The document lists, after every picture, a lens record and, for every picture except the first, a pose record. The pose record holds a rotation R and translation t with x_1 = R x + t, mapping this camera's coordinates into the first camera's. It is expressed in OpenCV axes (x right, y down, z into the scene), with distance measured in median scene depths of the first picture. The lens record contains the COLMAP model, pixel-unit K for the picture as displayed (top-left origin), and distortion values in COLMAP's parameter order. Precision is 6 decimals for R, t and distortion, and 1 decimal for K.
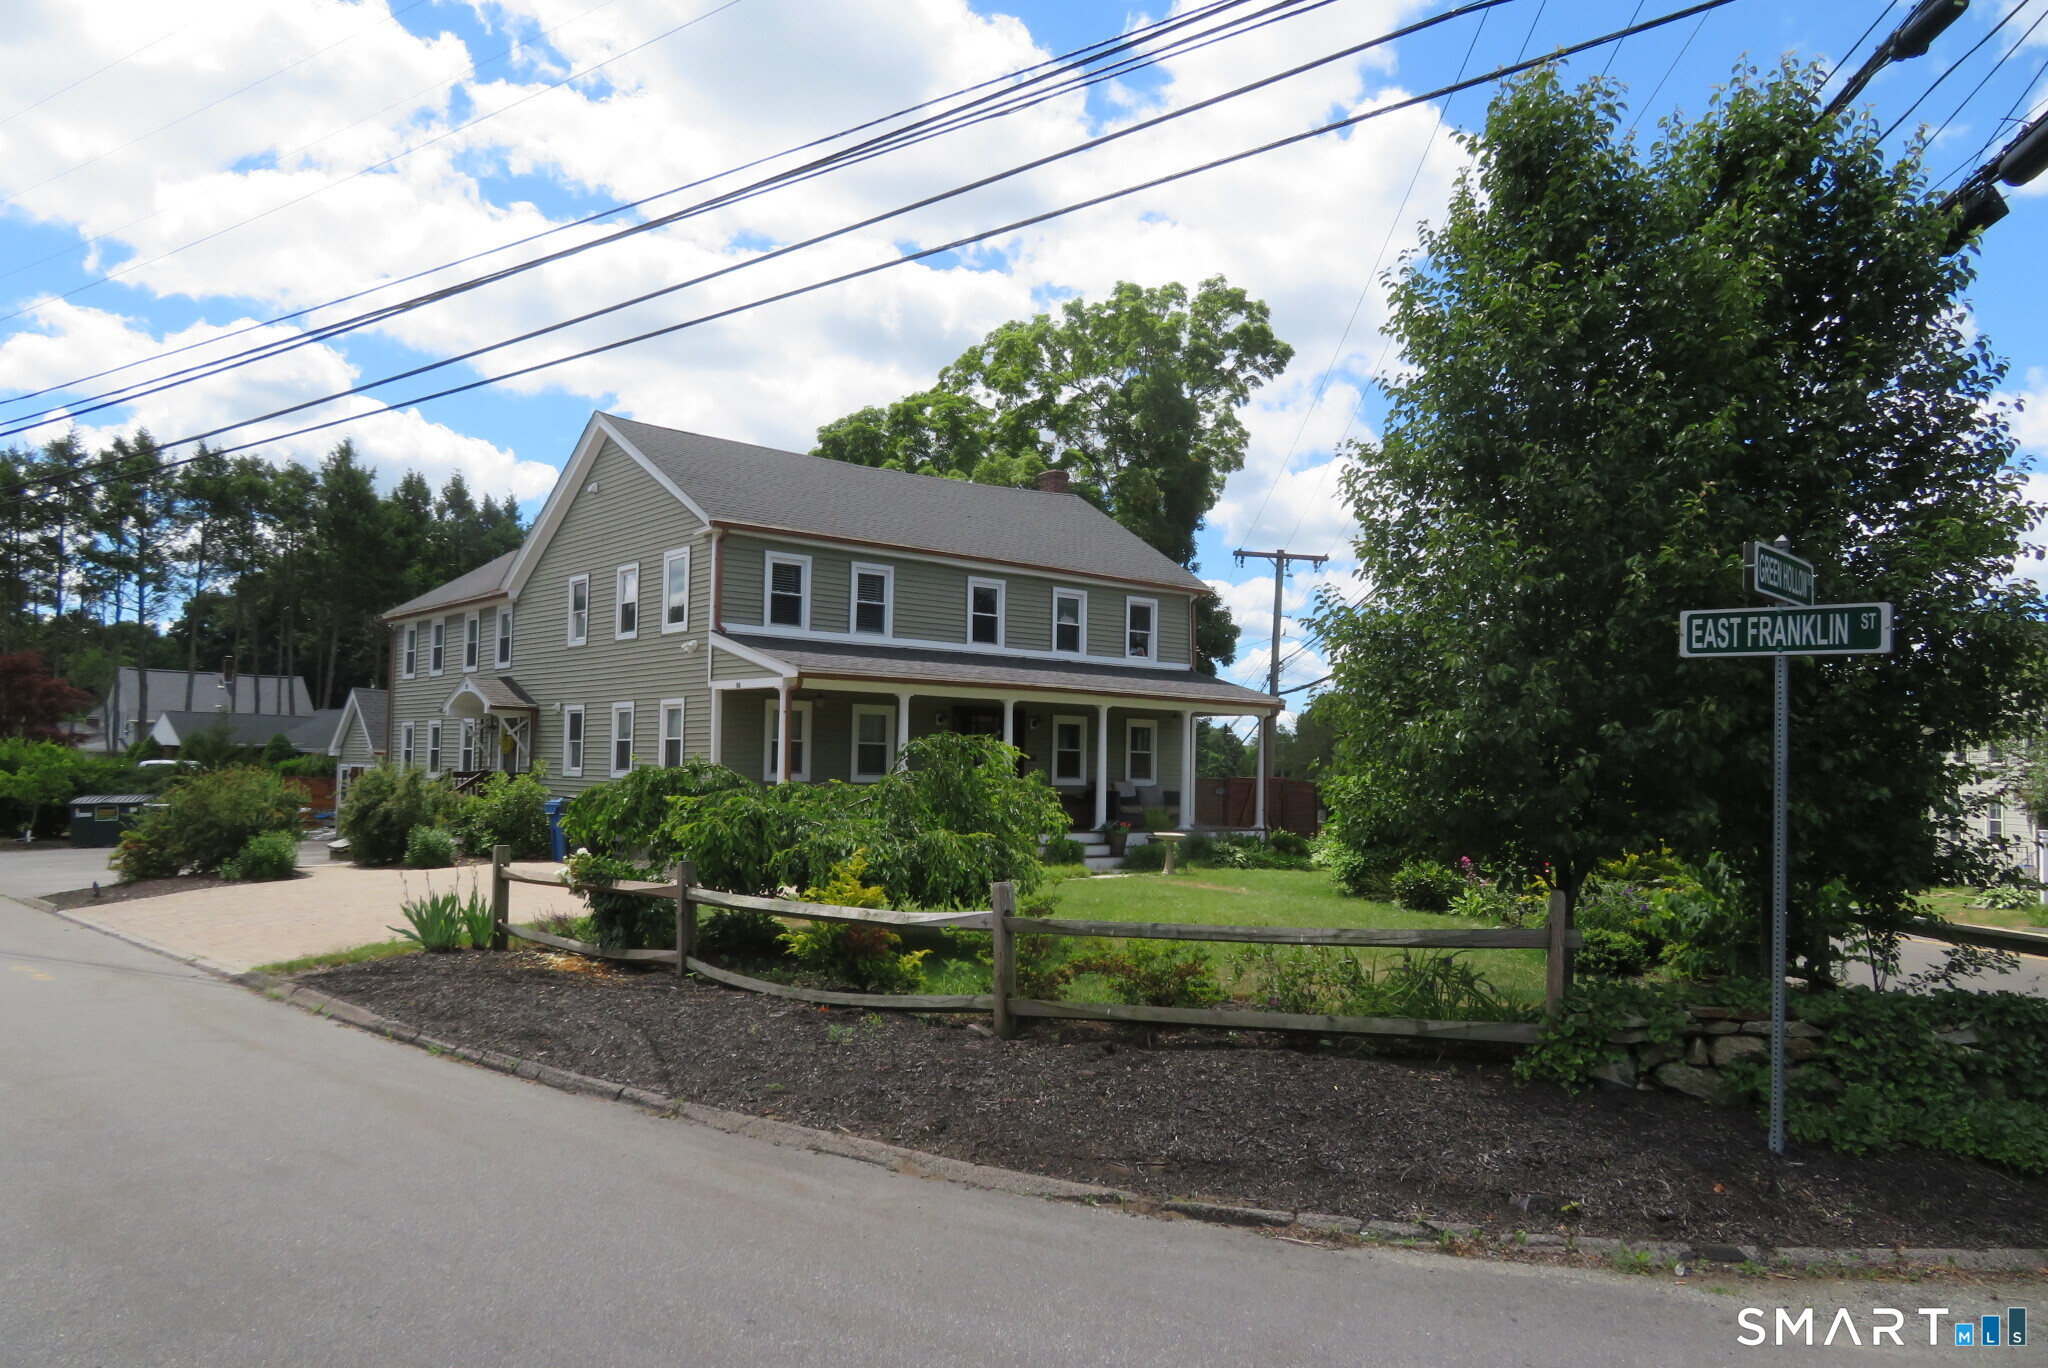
lens RADIAL K [[1470.5, 0, 1029.6], [0, 1470.5, 683.7], [0, 0, 1]] dist [-0.006142, 0.009257]
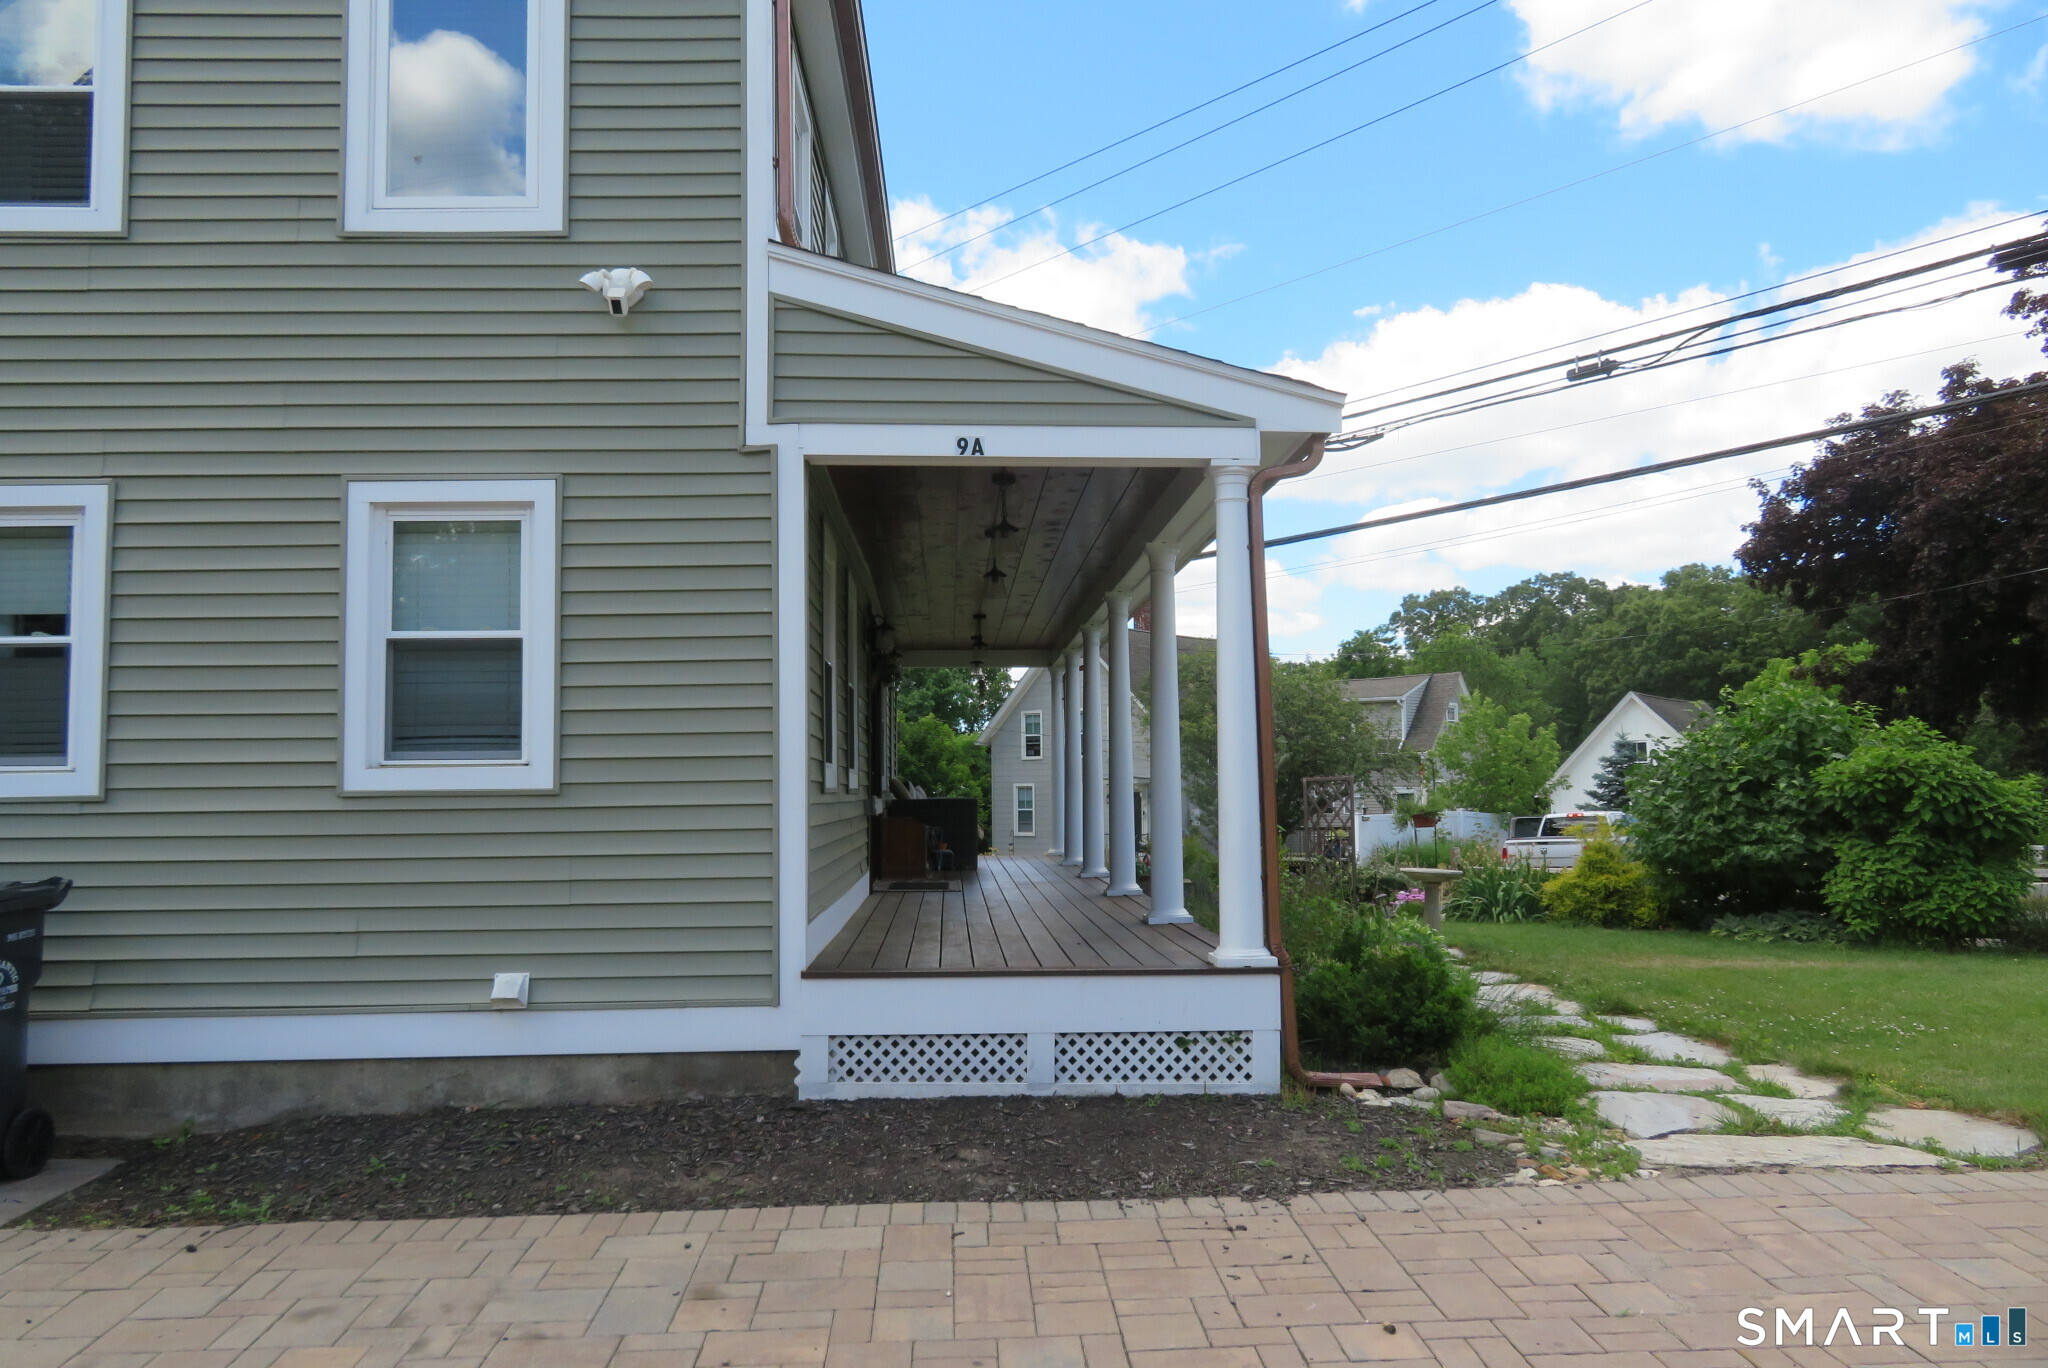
lens RADIAL K [[1469.0, 0, 1015.3], [0, 1469.0, 691.0], [0, 0, 1]] dist [-0.010472, -0.001636]
pose [[0.612536, 0.028432, 0.789931, -0.317610], [-0.025905, 0.999538, -0.015889, 0.040201], [-0.790018, -0.010731, 0.612990, 0.629378]]
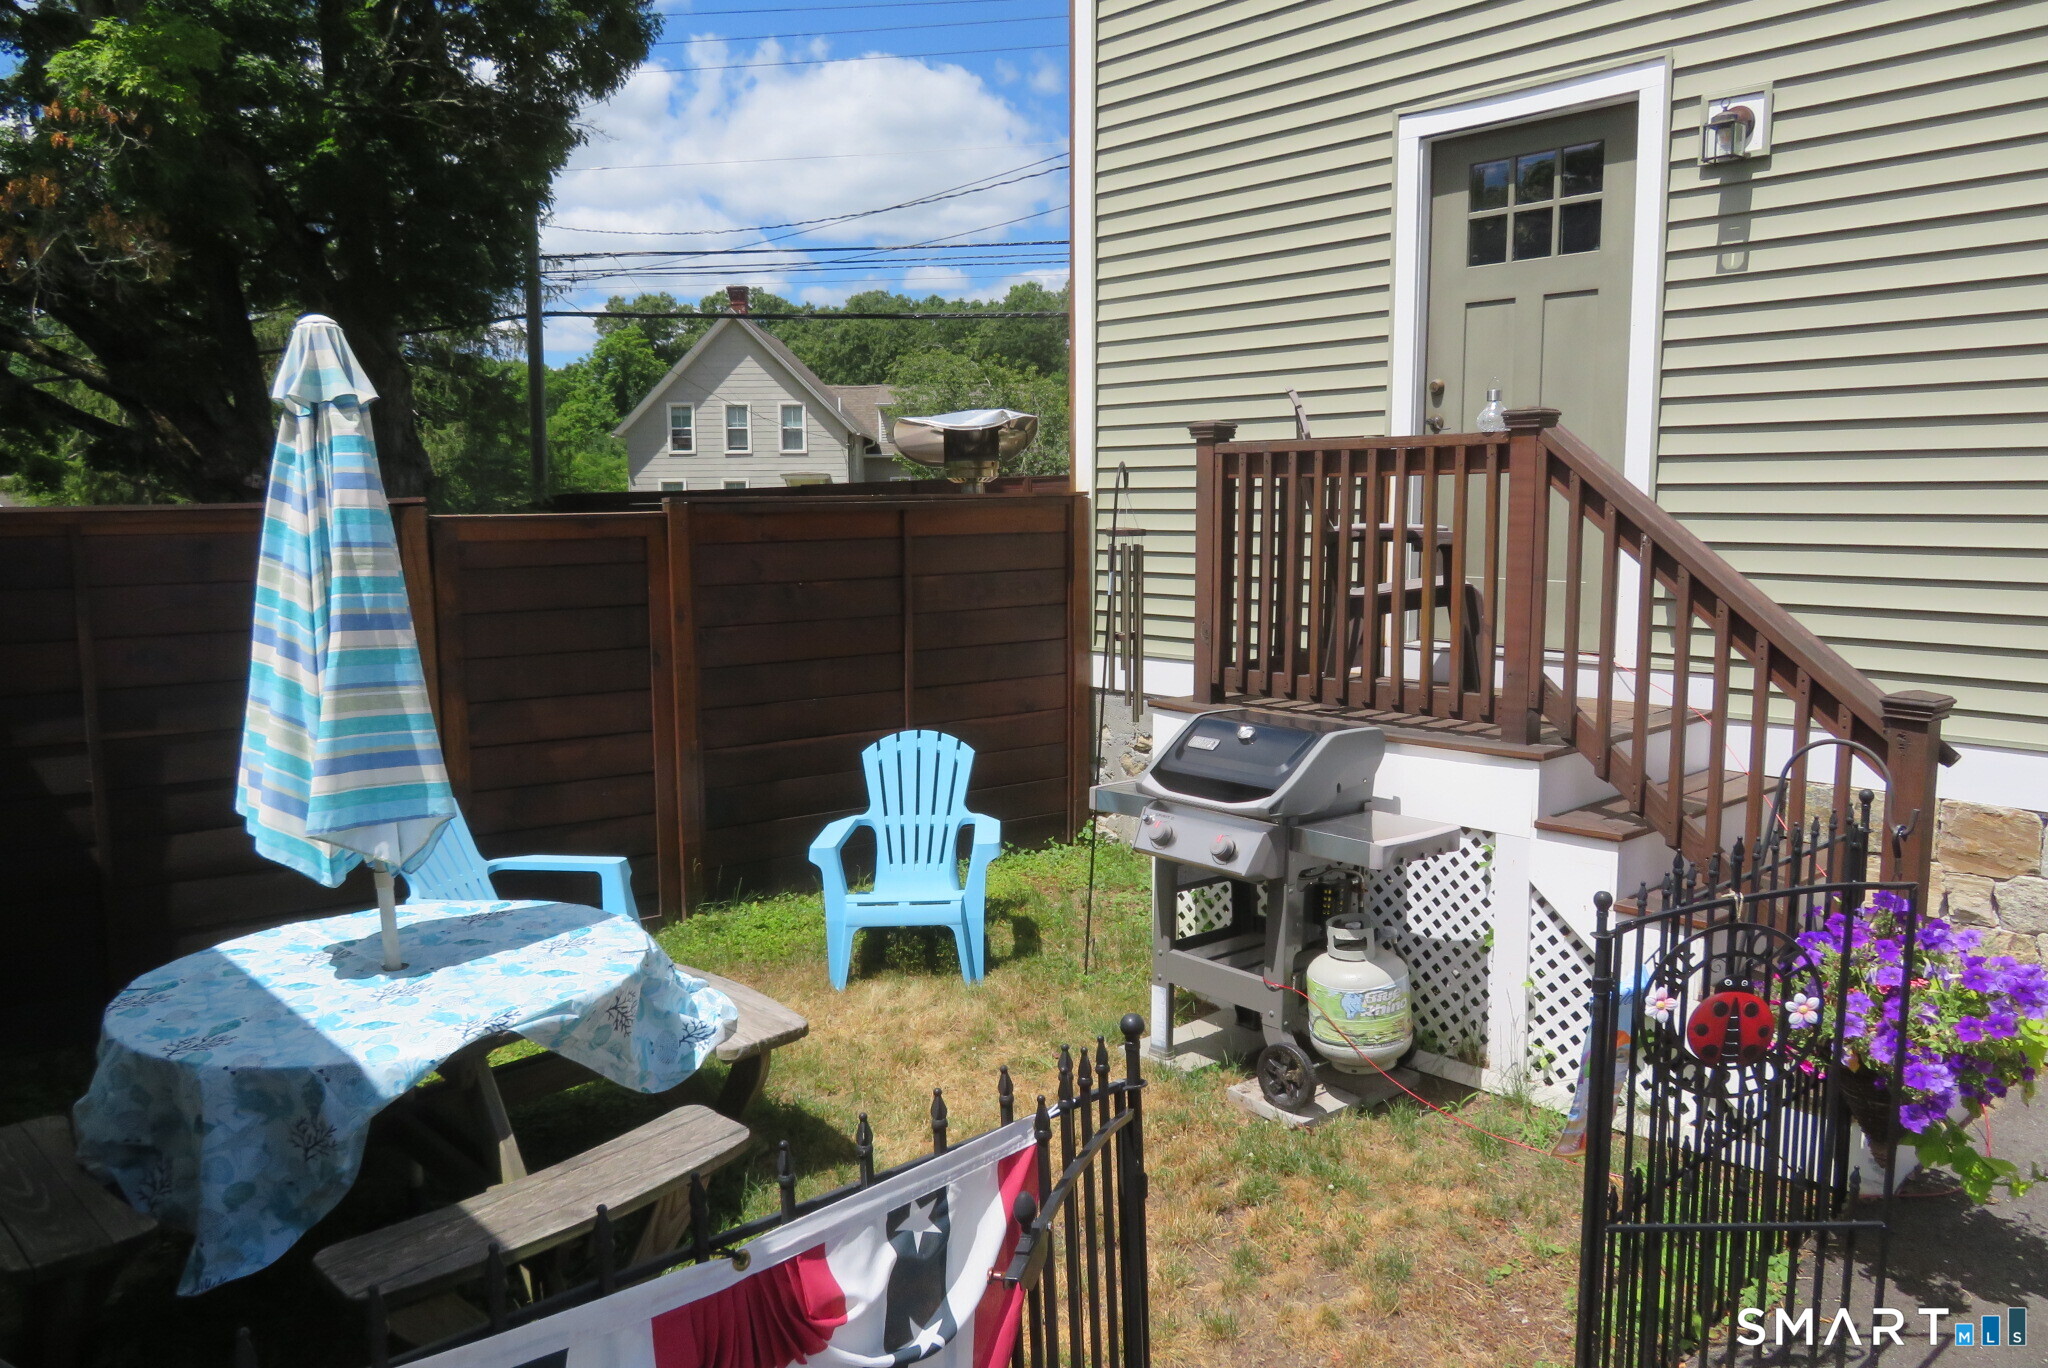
lens RADIAL K [[1464.3, 0, 1029.0], [0, 1464.3, 681.9], [0, 0, 1]] dist [-0.008225, 0.001725]
pose [[-0.044270, -0.147526, 0.988067, -0.634721], [-0.051594, 0.988054, 0.145213, 0.085662], [-0.997686, -0.044550, -0.051353, 1.346250]]
